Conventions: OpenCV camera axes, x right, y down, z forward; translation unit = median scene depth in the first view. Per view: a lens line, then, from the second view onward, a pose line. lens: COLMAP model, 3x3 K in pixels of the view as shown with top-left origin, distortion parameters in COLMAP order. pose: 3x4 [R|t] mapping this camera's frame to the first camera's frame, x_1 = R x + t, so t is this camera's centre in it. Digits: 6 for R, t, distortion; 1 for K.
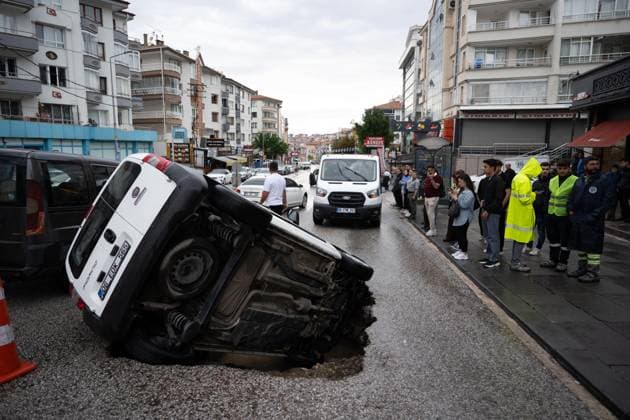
lens RADIAL K [[416.8, 0, 315.0], [0, 416.8, 210.0], [0, 0, 1]] dist [0.000581, -0.000450]
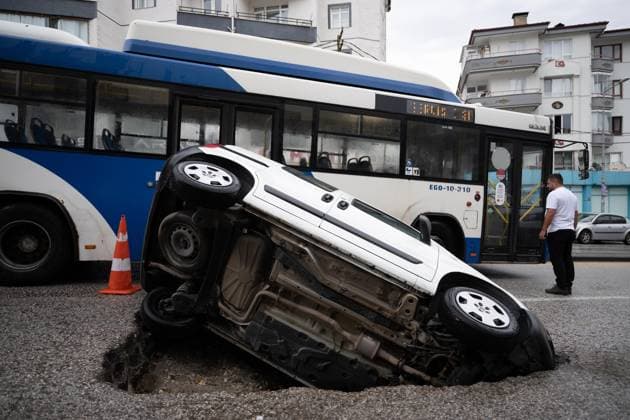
lens RADIAL K [[416.8, 0, 315.0], [0, 416.8, 210.0], [0, 0, 1]] dist [0.000581, -0.000450]
pose [[0.394296, 0.006941, -0.918957, 0.078389], [-0.124198, 0.991200, -0.045803, 0.006674], [0.910552, 0.132193, 0.391688, 0.086857]]
